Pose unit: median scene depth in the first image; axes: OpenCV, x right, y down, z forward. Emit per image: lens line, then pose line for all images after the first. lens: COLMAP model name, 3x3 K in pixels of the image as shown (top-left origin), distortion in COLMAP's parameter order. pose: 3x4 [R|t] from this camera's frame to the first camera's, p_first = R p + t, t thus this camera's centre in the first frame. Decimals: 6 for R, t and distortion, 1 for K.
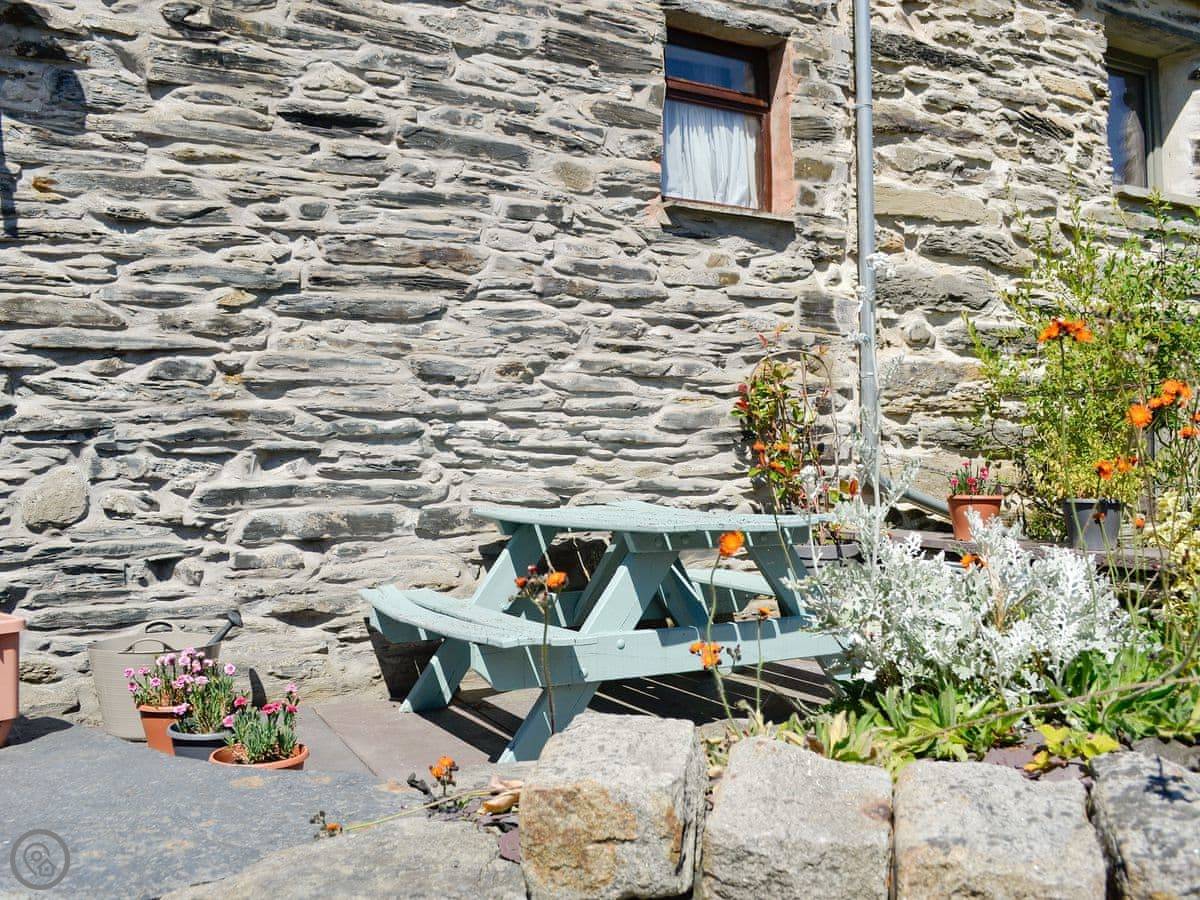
lens RADIAL K [[1495.0, 0, 600.0], [0, 1495.0, 450.0], [0, 0, 1]] dist [0.001041, 0.073496]
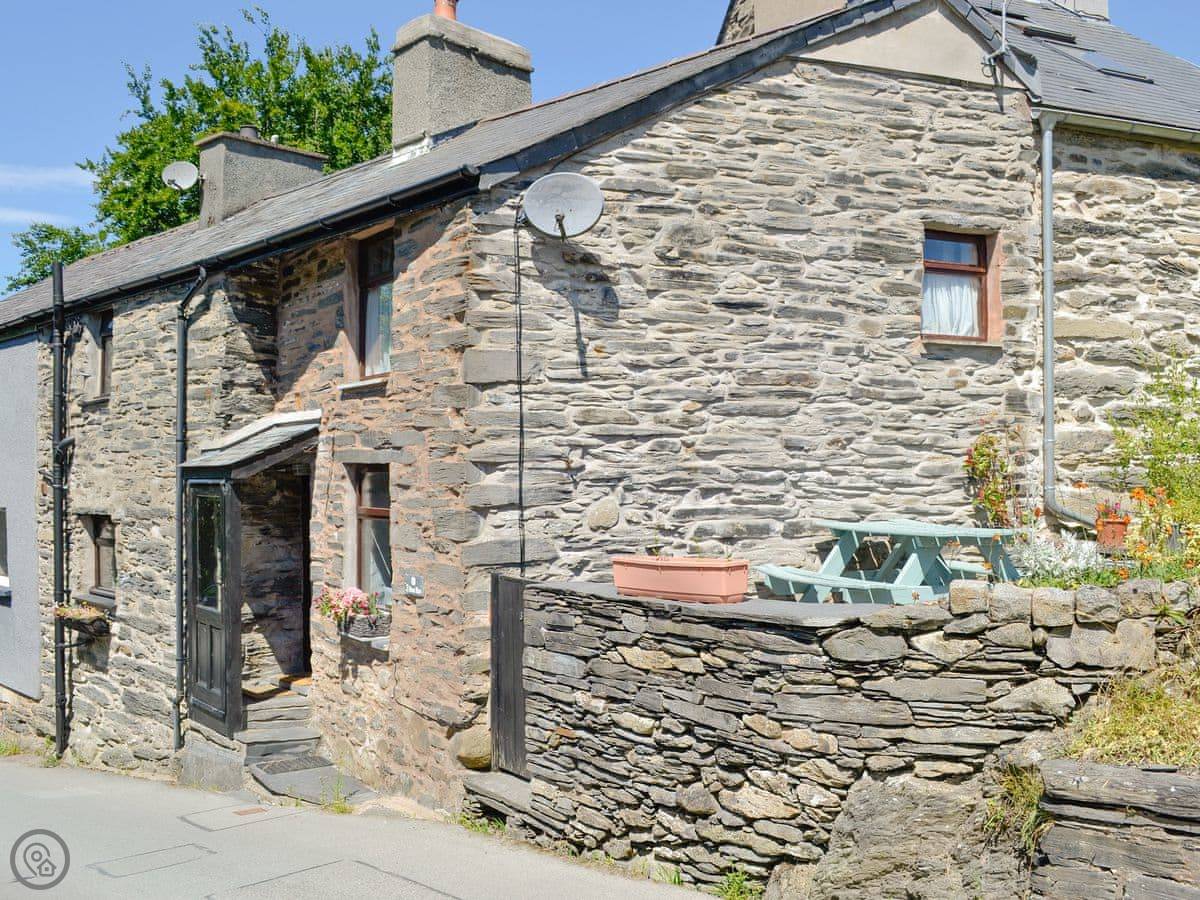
lens RADIAL K [[1495.0, 0, 600.0], [0, 1495.0, 450.0], [0, 0, 1]] dist [0.001041, 0.073496]
pose [[0.991995, 0.010368, -0.125847, -0.111247], [-0.010918, 0.999934, -0.003680, -0.035489], [0.125801, 0.005025, 0.992043, -0.756636]]
